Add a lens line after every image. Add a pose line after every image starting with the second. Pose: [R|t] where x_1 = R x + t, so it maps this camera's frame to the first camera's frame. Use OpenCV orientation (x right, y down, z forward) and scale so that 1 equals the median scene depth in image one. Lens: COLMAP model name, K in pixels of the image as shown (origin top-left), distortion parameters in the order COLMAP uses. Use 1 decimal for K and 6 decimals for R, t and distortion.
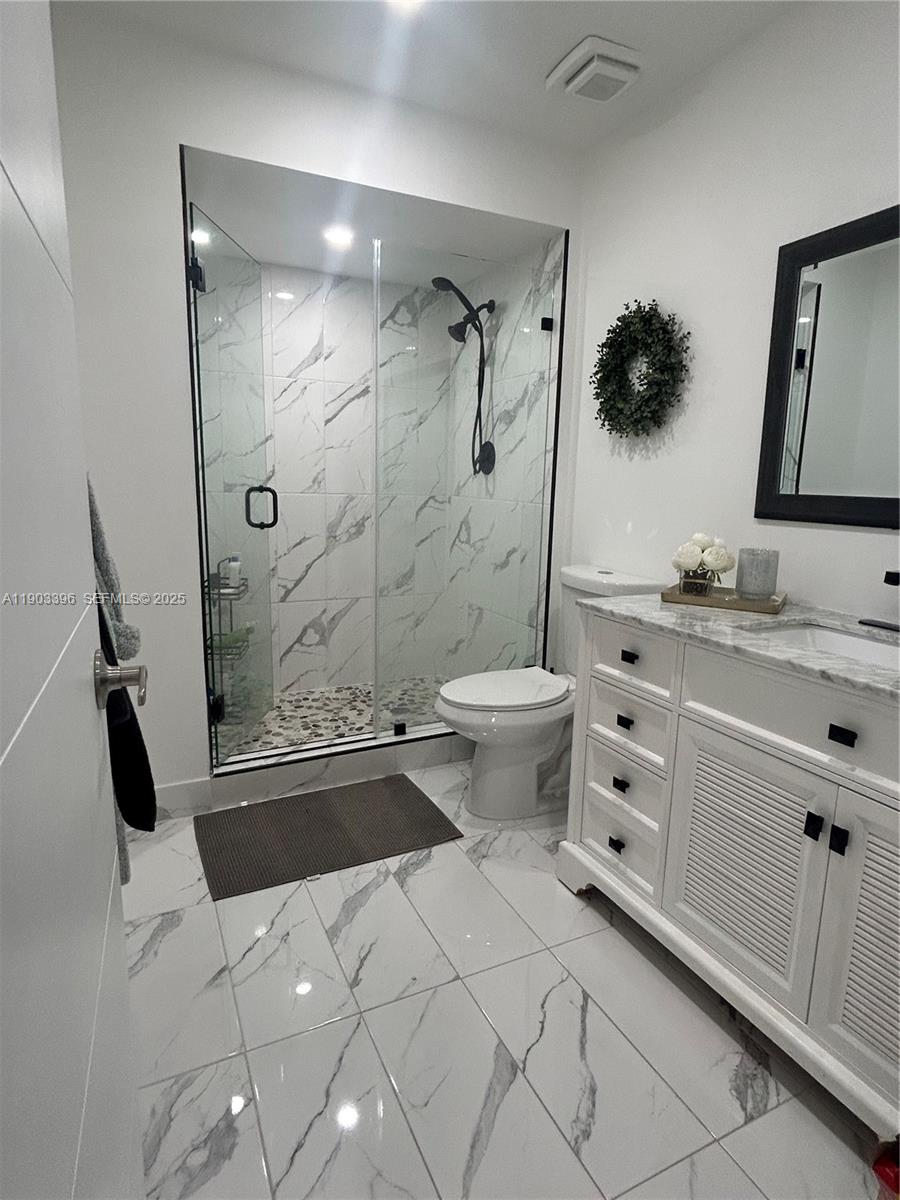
lens RADIAL K [[660.4, 0, 449.5], [0, 660.4, 603.0], [0, 0, 1]] dist [0.001129, 0.000051]
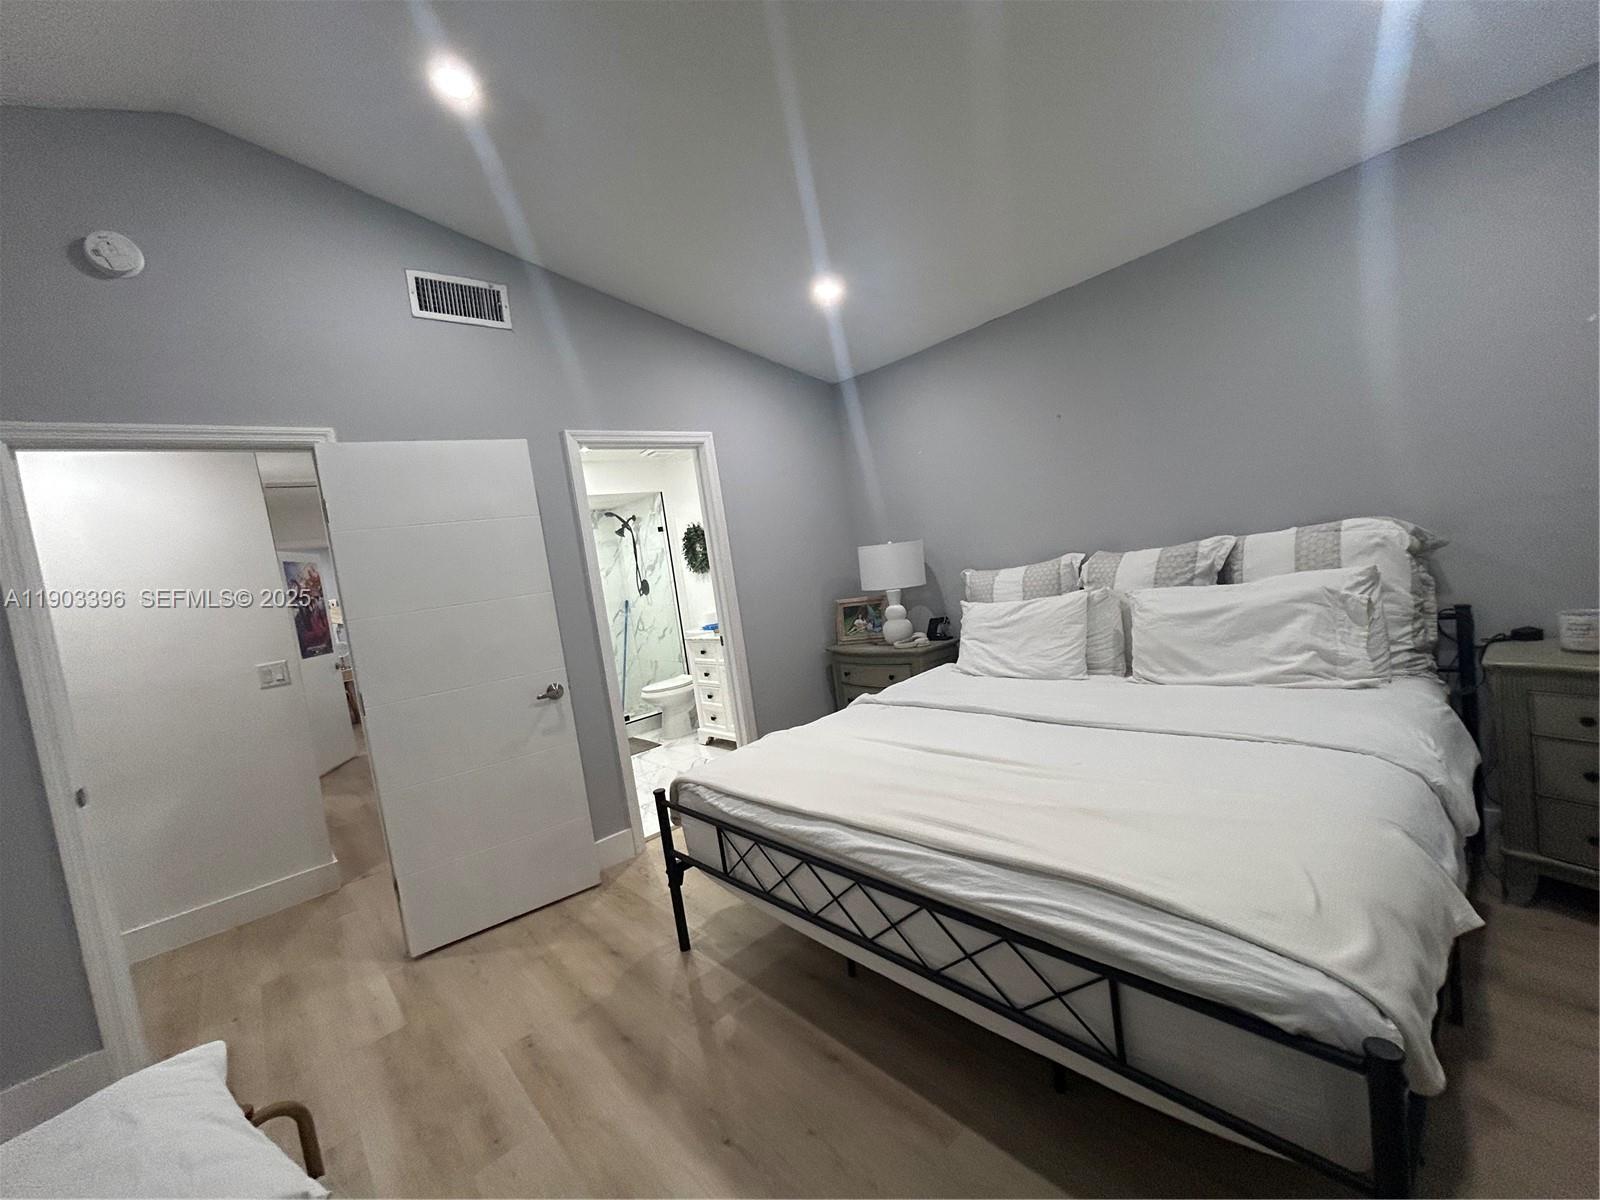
lens RADIAL K [[642.8, 0, 807.7], [0, 642.8, 604.3], [0, 0, 1]] dist [0.001599, 0.000009]
pose [[0.946015, -0.174051, 0.273426, -0.022510], [0.207754, 0.973122, -0.099353, 0.149568], [-0.248784, 0.150795, 0.956748, -1.133471]]
